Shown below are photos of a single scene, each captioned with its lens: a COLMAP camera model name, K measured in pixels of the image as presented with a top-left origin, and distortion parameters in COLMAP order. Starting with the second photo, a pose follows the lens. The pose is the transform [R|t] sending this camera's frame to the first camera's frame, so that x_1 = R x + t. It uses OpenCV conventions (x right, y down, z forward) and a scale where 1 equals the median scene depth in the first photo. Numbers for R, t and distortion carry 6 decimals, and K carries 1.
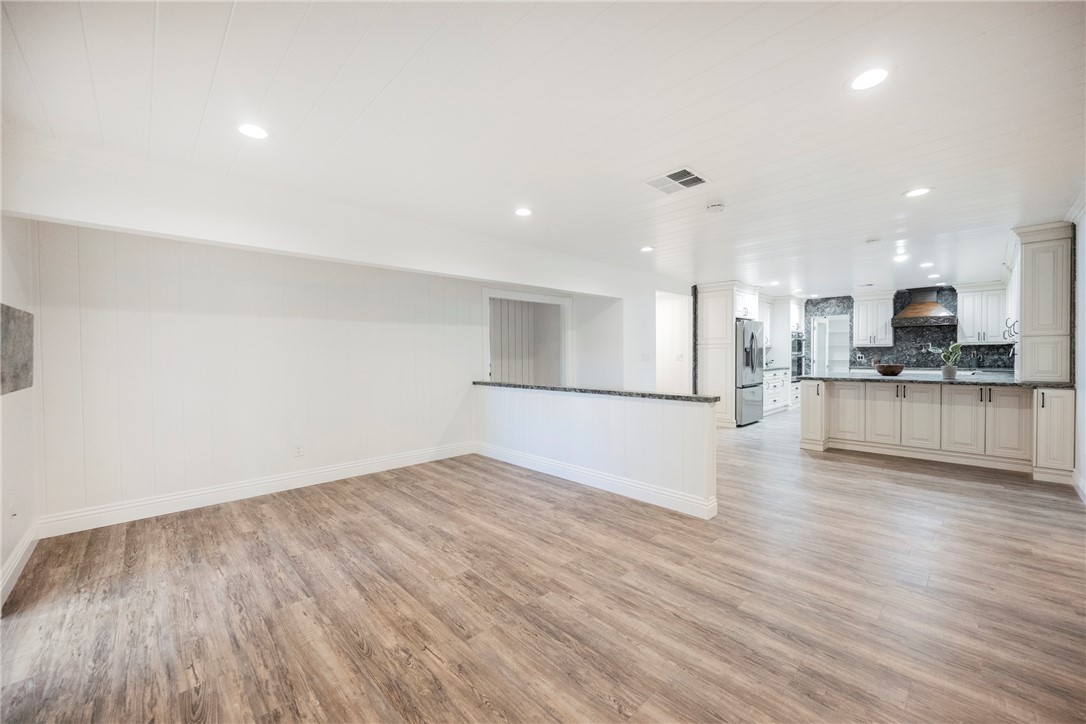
lens RADIAL K [[426.8, 0, 544.1], [0, 426.8, 359.9], [0, 0, 1]] dist [0.002022, 0.000302]
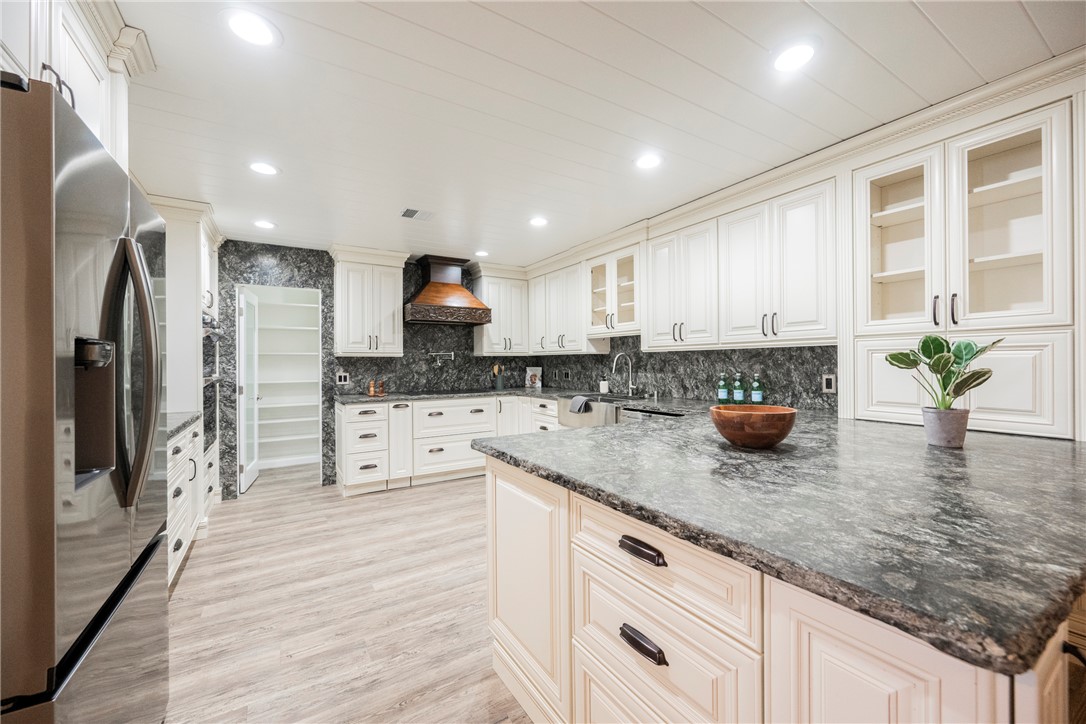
lens RADIAL K [[426.8, 0, 544.1], [0, 426.8, 359.9], [0, 0, 1]] dist [0.002022, 0.000302]
pose [[0.201228, 0.011741, 0.979474, 0.312664], [0.021130, 0.999643, -0.016324, -0.014593], [-0.979317, 0.023981, 0.200908, 0.698522]]
